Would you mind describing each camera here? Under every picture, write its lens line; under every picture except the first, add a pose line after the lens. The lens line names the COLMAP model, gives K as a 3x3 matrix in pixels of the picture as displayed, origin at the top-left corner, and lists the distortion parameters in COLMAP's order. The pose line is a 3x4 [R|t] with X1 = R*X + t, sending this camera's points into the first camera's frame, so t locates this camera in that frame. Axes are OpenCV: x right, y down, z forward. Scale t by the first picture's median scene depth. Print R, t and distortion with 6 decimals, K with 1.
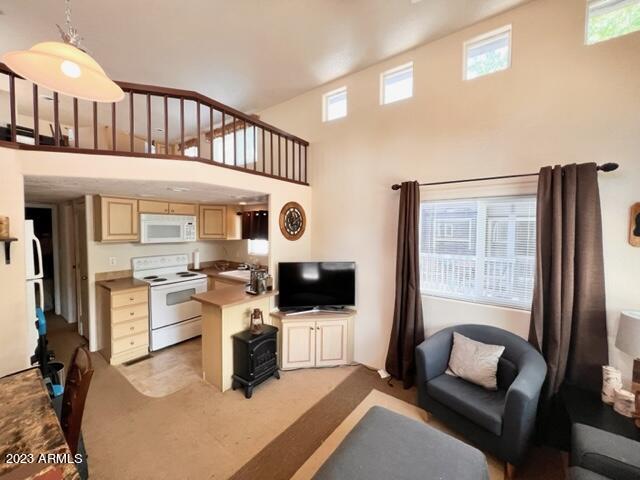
lens RADIAL K [[256.9, 0, 318.8], [0, 256.9, 238.3], [0, 0, 1]] dist [0.000678, 0.000473]
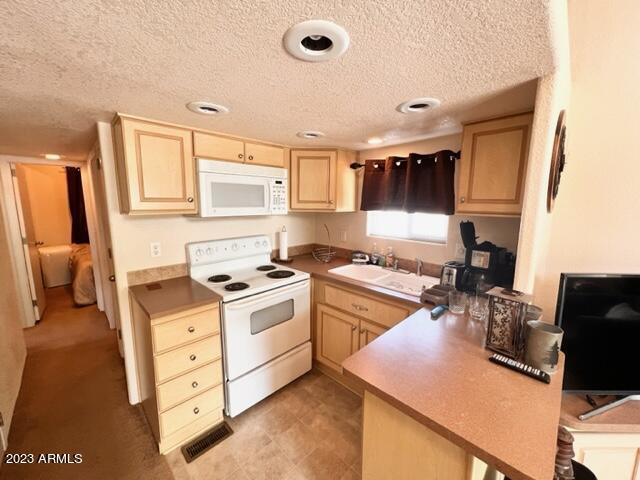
lens RADIAL K [[256.9, 0, 319.3], [0, 256.9, 238.1], [0, 0, 1]] dist [0.000678, 0.000473]
pose [[0.989107, 0.016408, -0.146278, -0.415062], [-0.001525, 0.994857, 0.101283, 0.008892], [0.147187, -0.099956, 0.984045, 0.568310]]
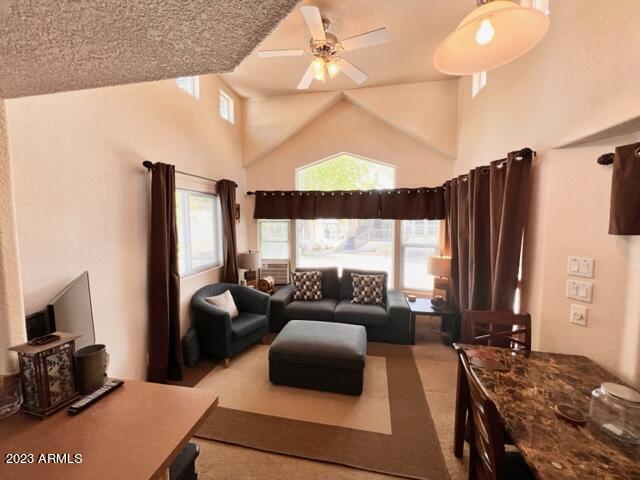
lens RADIAL K [[256.9, 0, 316.6], [0, 256.9, 237.0], [0, 0, 1]] dist [0.000678, 0.000473]
pose [[-0.421681, -0.071262, 0.903940, -0.610872], [0.037850, 0.994655, 0.096071, -0.023095], [-0.905954, 0.074725, -0.416729, 0.759081]]
